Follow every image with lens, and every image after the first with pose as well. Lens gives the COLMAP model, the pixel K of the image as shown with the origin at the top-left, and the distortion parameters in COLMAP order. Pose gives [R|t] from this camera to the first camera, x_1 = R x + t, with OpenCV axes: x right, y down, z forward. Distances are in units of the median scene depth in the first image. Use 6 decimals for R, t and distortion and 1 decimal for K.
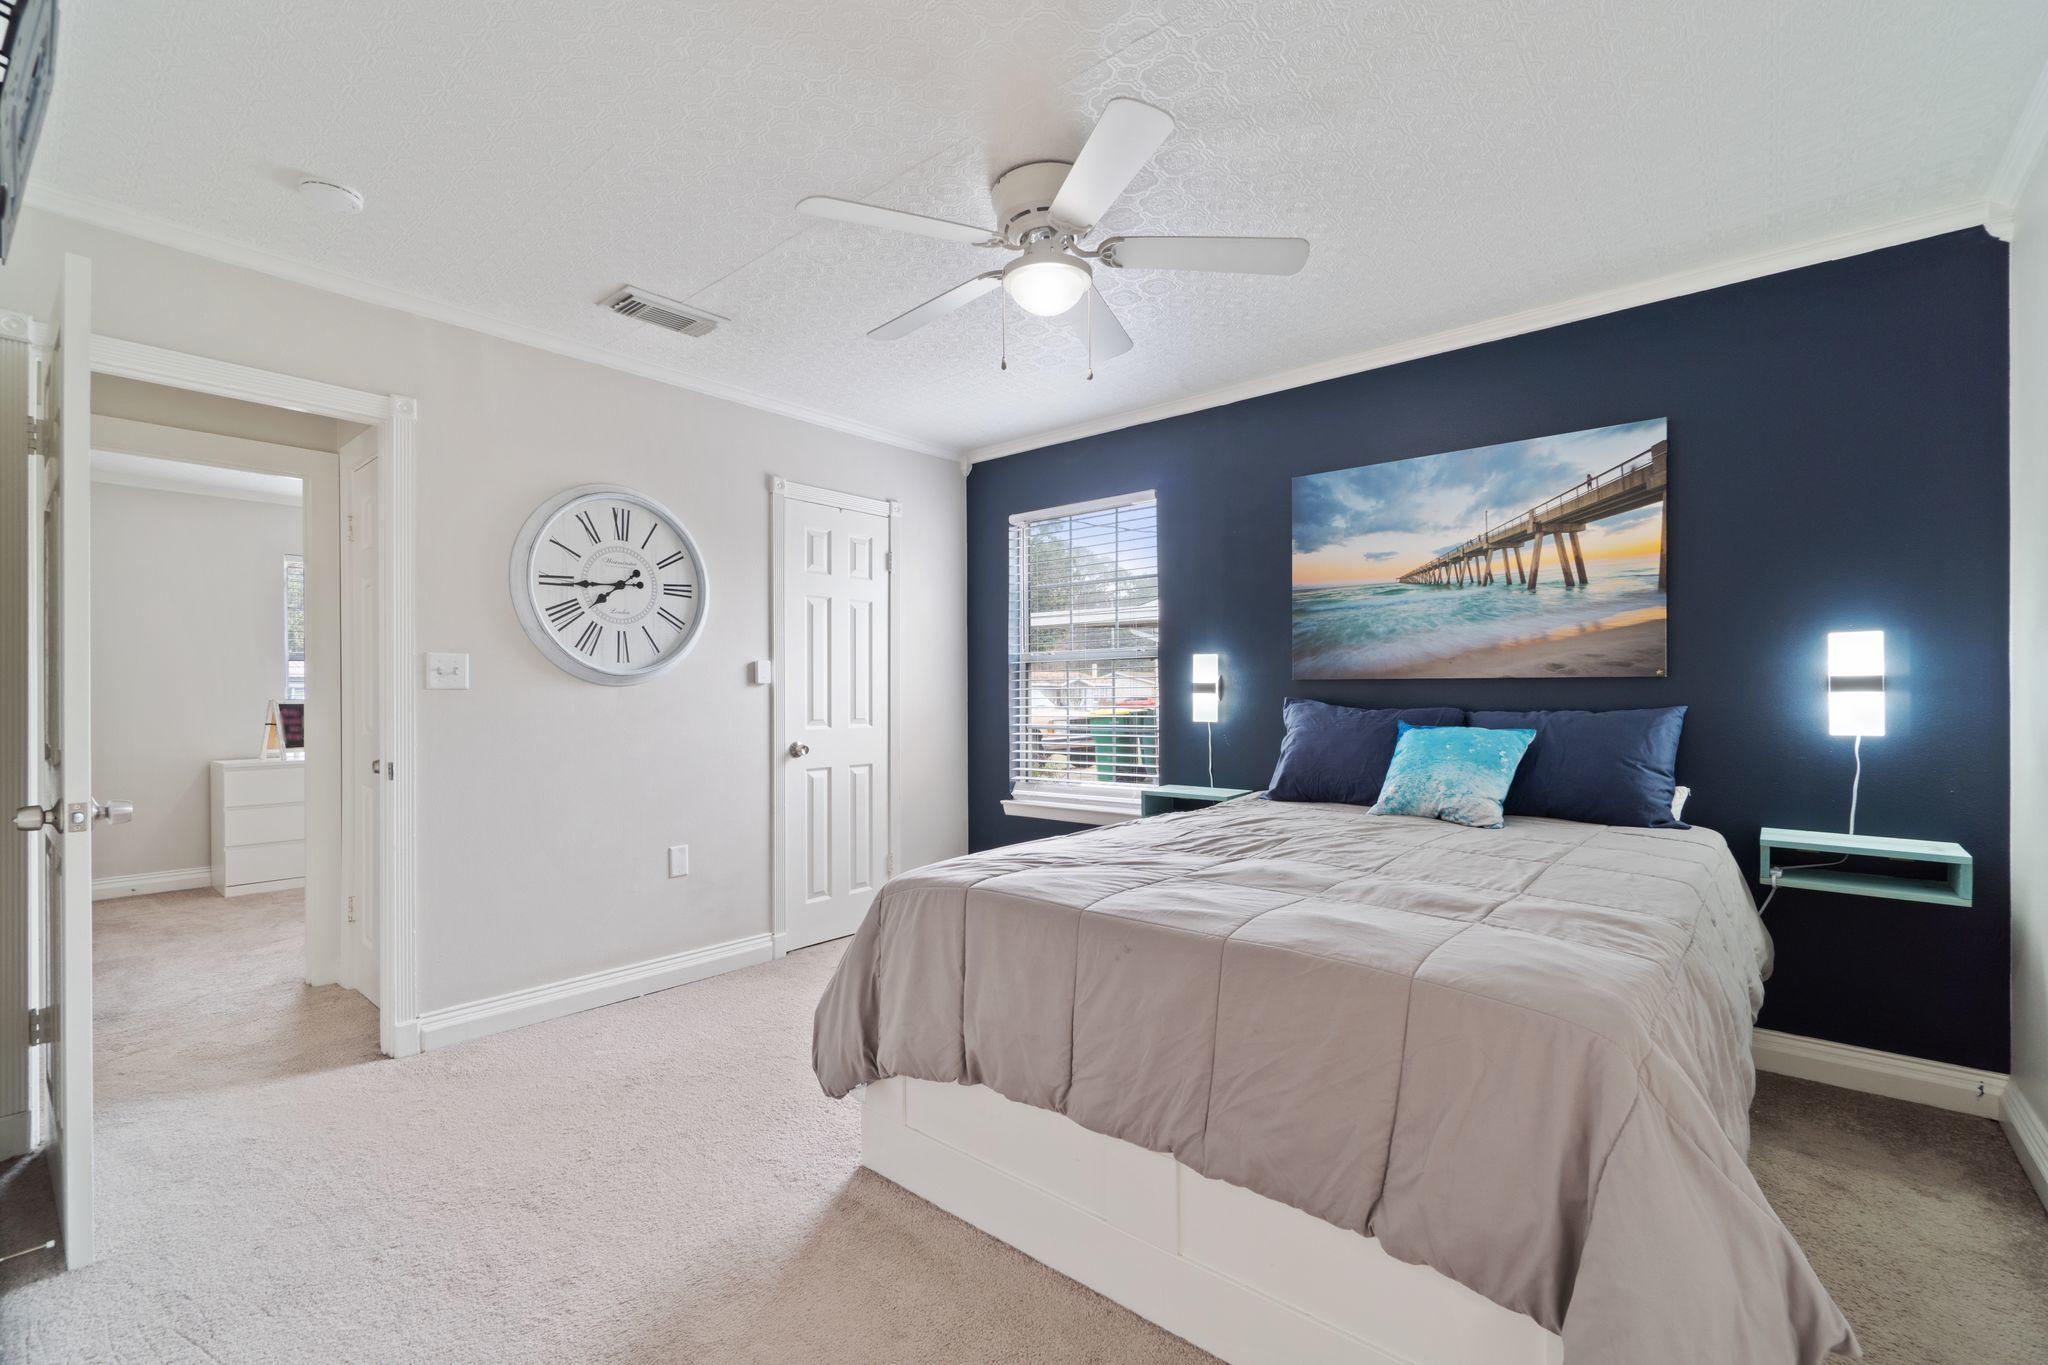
lens RADIAL K [[900.7, 0, 1008.7], [0, 900.7, 689.3], [0, 0, 1]] dist [-0.001546, 0.000870]
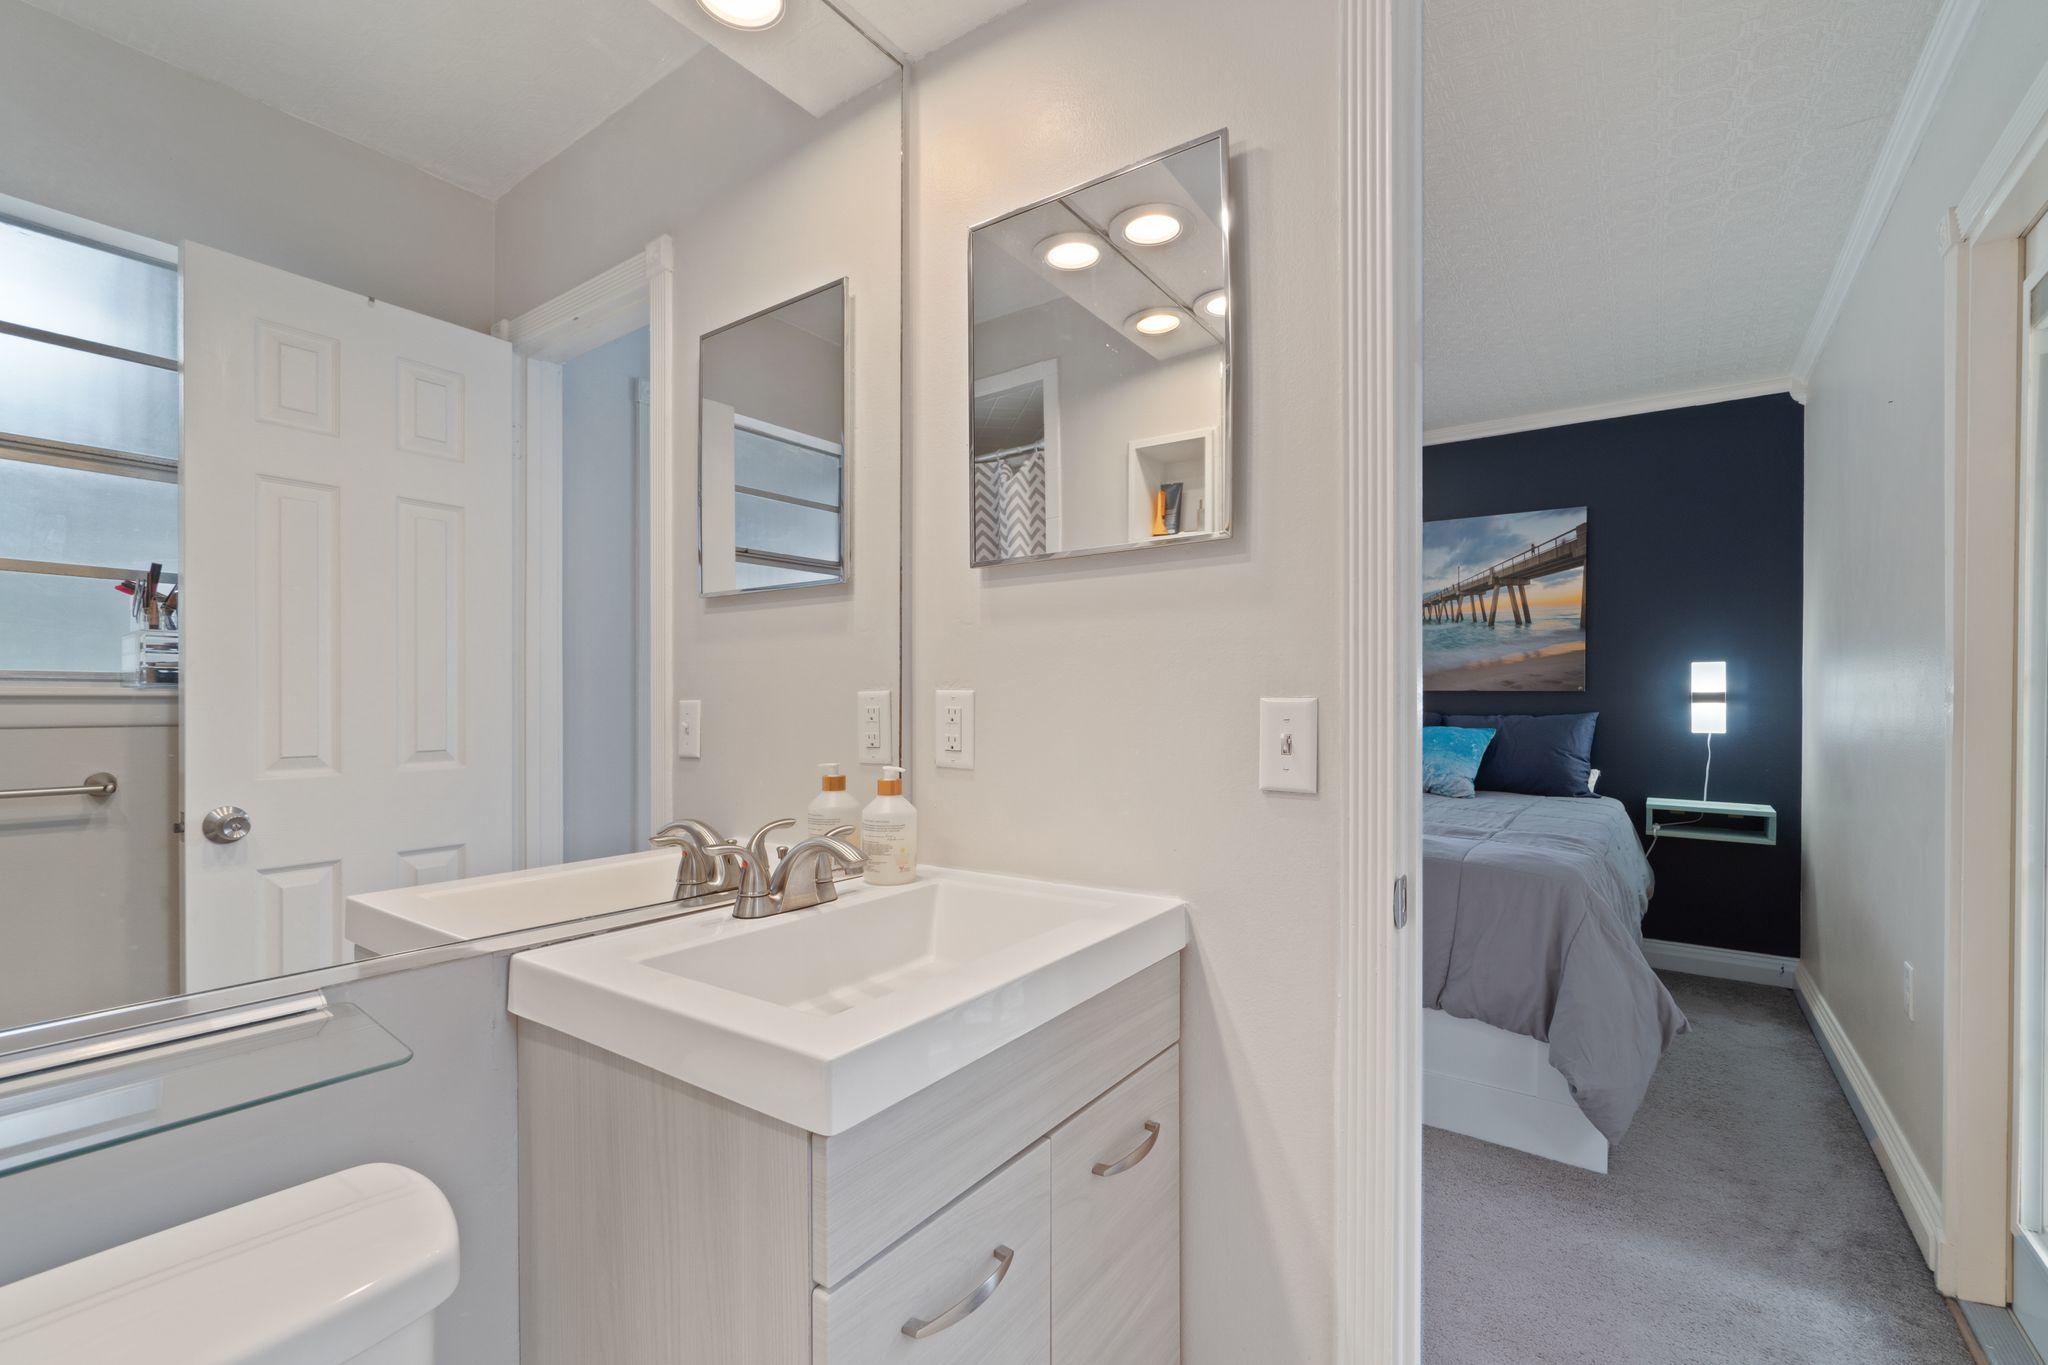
lens RADIAL K [[900.7, 0, 1021.8], [0, 900.7, 694.8], [0, 0, 1]] dist [-0.001546, 0.000870]
pose [[0.996058, 0.008330, 0.088307, -0.258917], [-0.008398, 0.999965, 0.000391, -0.001670], [-0.088301, -0.001131, 0.996093, -0.309746]]
